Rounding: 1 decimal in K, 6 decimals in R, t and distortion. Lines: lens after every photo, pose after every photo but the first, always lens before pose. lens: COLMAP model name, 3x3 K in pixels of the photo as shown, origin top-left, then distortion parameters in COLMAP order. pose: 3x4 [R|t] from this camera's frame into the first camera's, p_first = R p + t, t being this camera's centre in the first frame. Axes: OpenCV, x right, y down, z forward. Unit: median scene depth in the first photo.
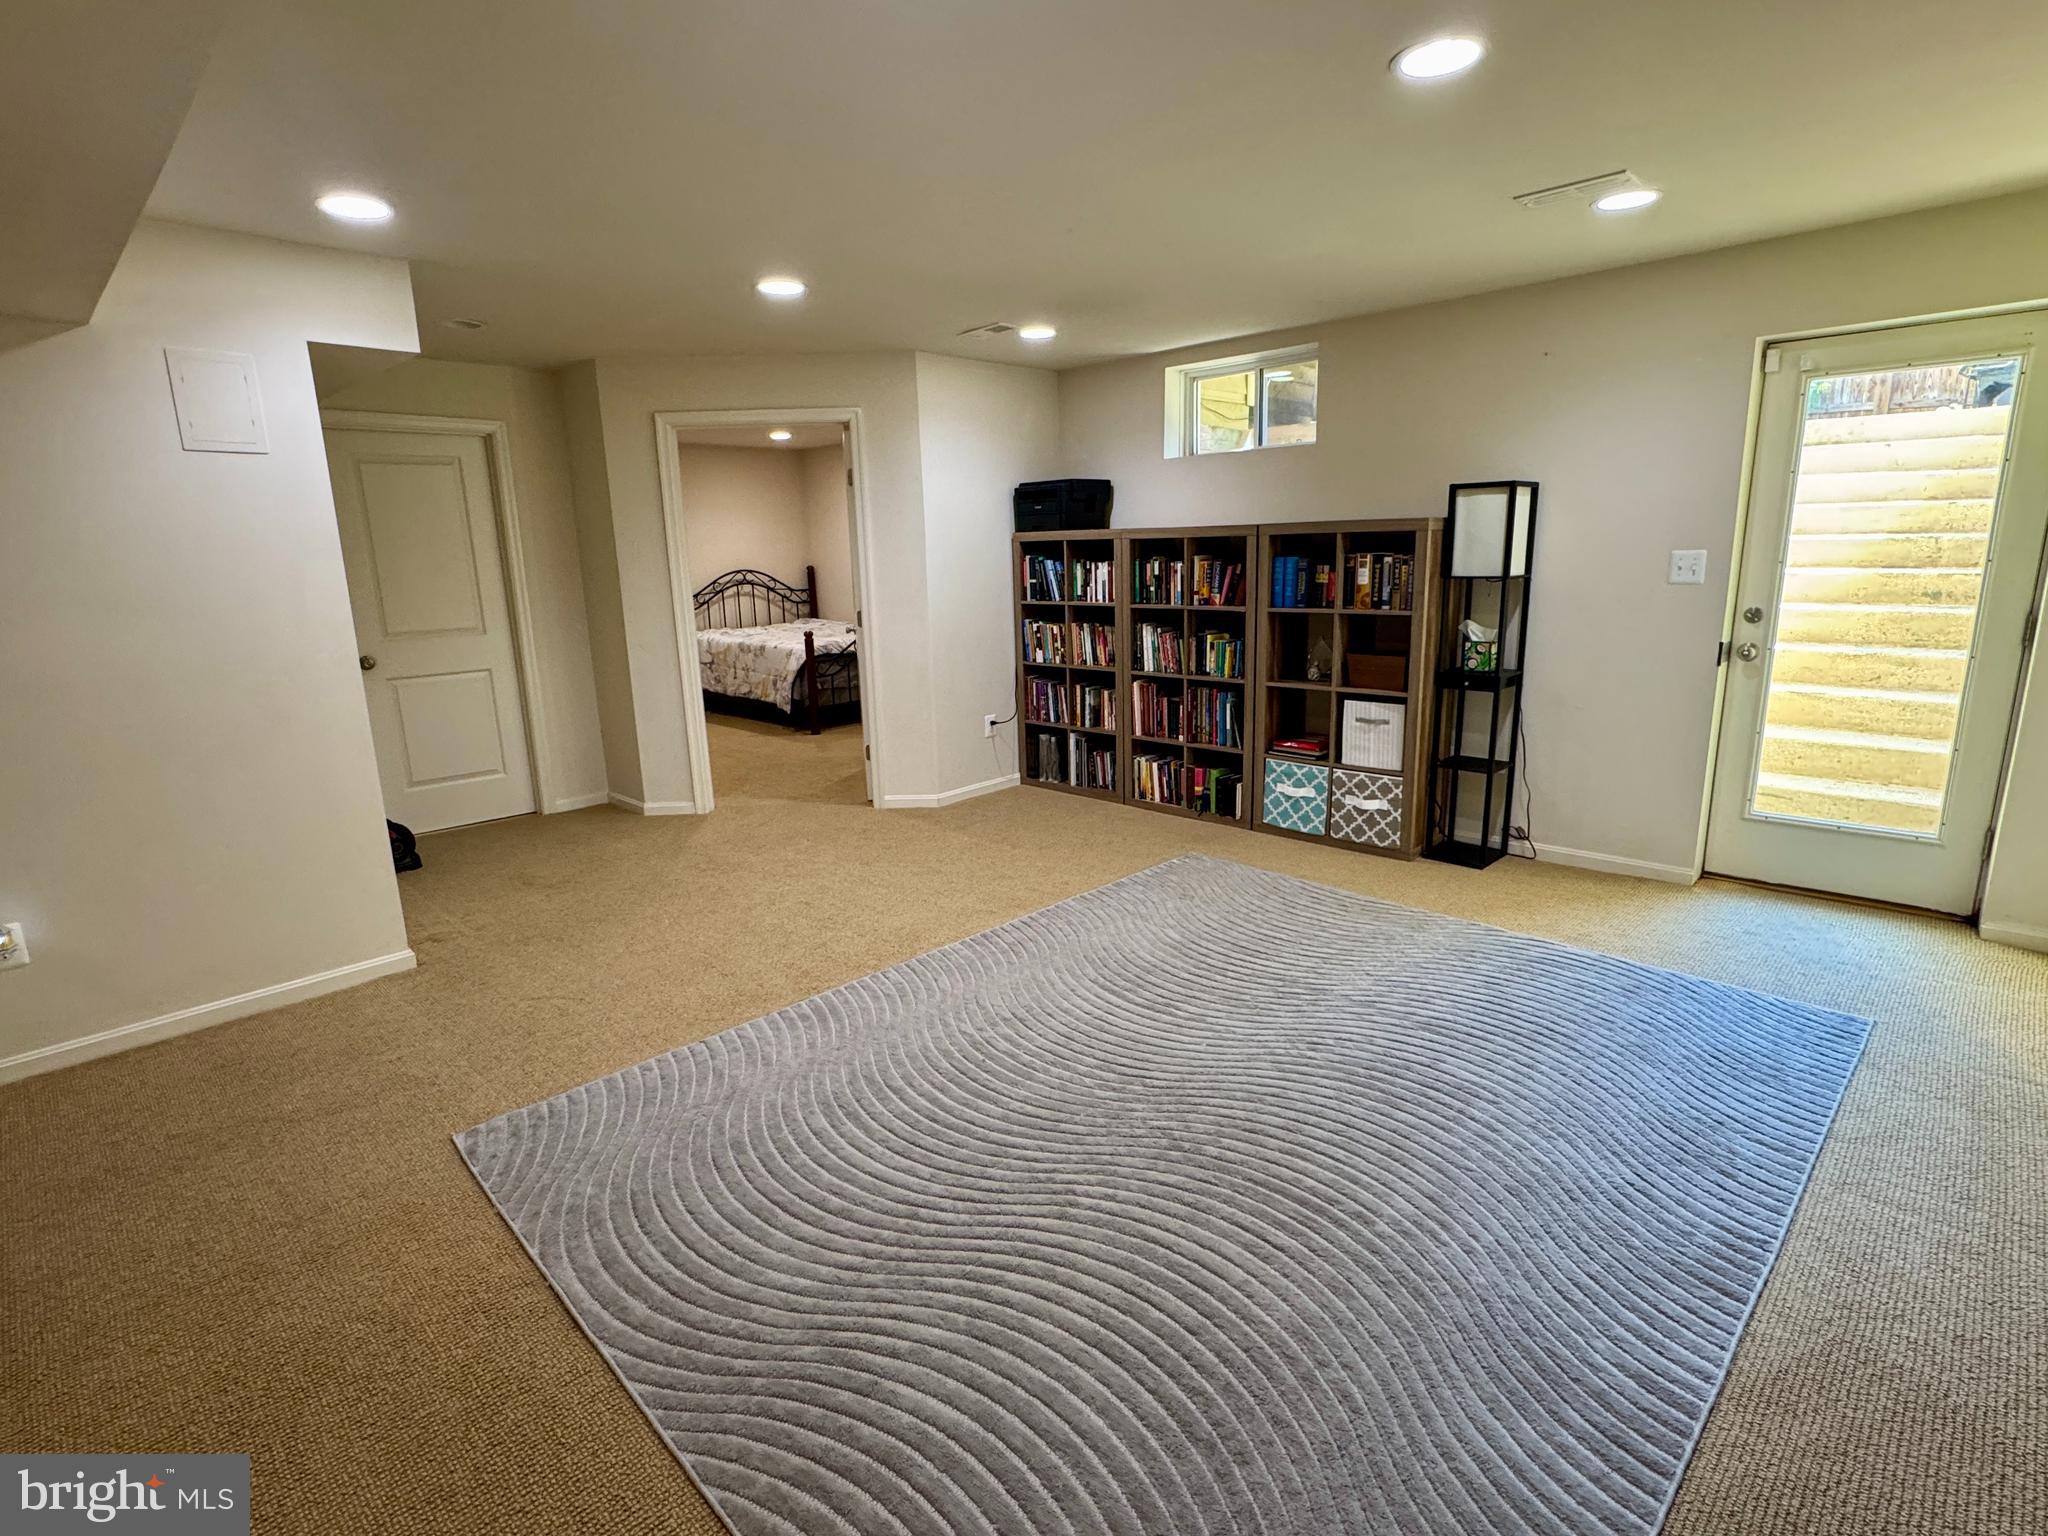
lens RADIAL K [[1005.0, 0, 1022.4], [0, 1005.0, 763.2], [0, 0, 1]] dist [-0.004496, 0.000158]
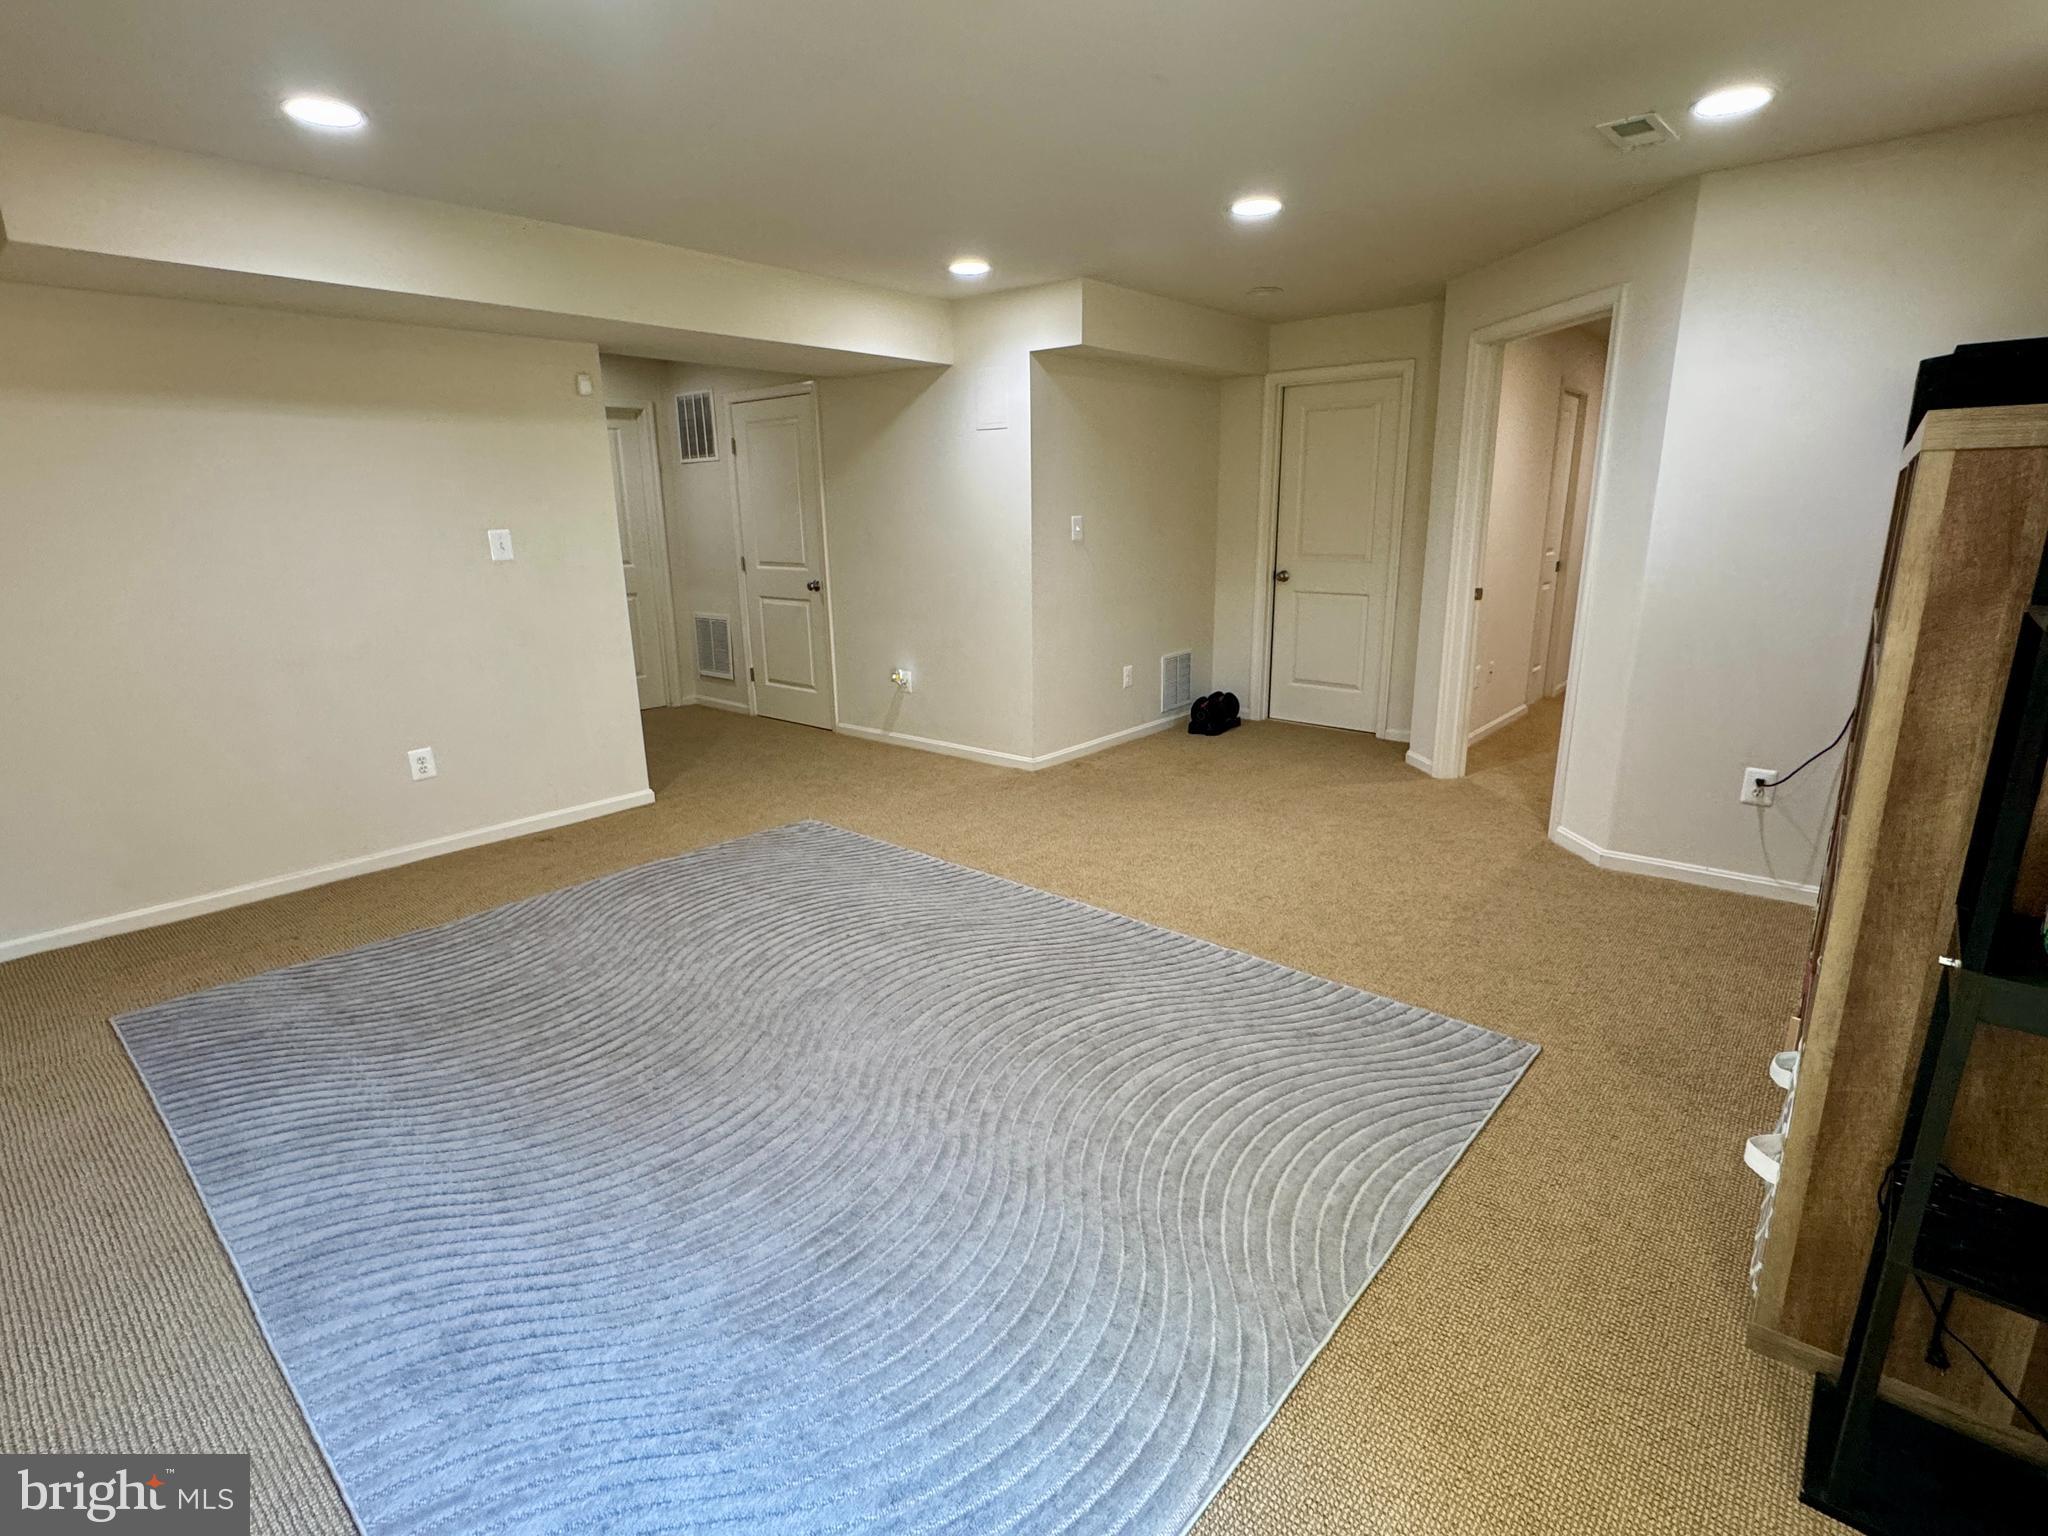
lens RADIAL K [[1005.0, 0, 1022.4], [0, 1005.0, 763.2], [0, 0, 1]] dist [-0.004496, 0.000158]
pose [[0.073252, 0.275107, -0.958619, 0.611737], [-0.200718, 0.945600, 0.256033, -0.139400], [0.976907, 0.173657, 0.124486, 0.588917]]
